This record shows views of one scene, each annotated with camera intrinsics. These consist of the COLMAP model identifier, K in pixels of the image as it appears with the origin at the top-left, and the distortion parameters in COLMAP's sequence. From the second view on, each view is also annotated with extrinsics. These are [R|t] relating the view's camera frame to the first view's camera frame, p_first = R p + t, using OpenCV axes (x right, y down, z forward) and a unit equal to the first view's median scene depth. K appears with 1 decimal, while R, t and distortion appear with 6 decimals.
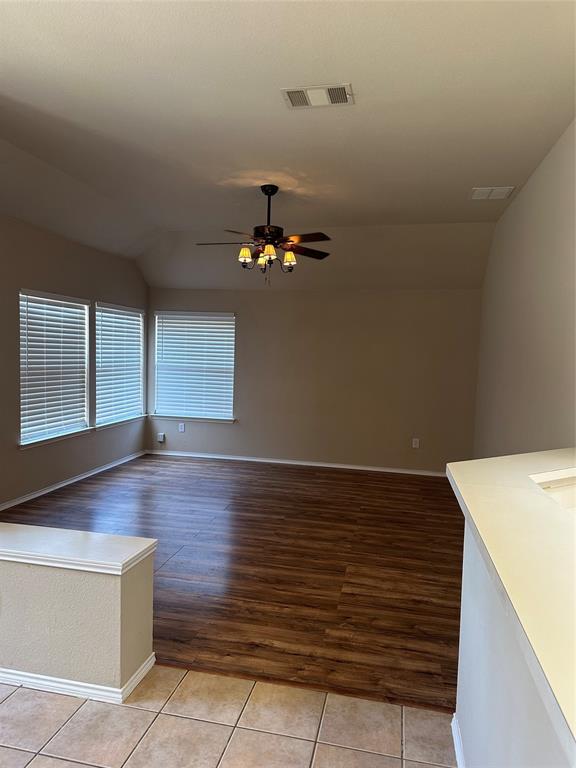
lens RADIAL K [[543.7, 0, 287.1], [0, 543.7, 384.6], [0, 0, 1]] dist [0.075564, -0.096125]
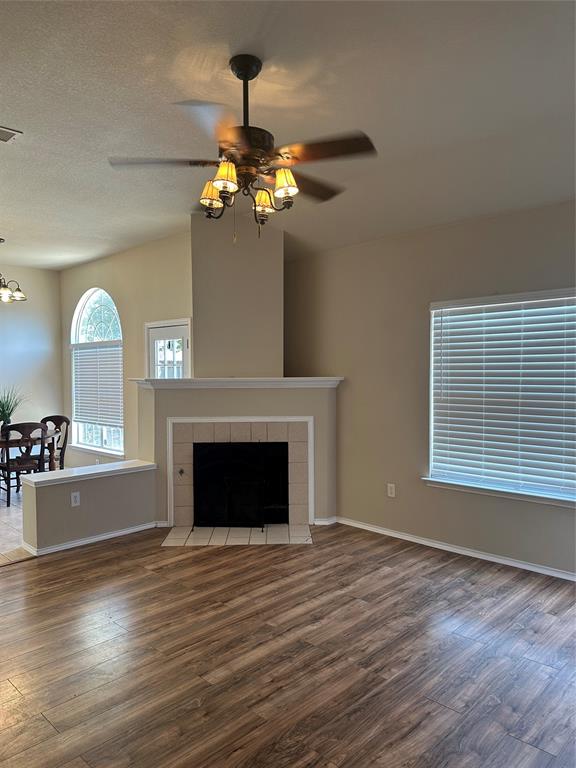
lens RADIAL K [[543.7, 0, 284.9], [0, 543.7, 385.2], [0, 0, 1]] dist [0.075564, -0.096125]
pose [[-0.546852, -0.001508, -0.837228, 0.375415], [-0.056190, 0.997810, 0.034904, -0.058874], [0.835342, 0.066131, -0.545739, 1.254521]]
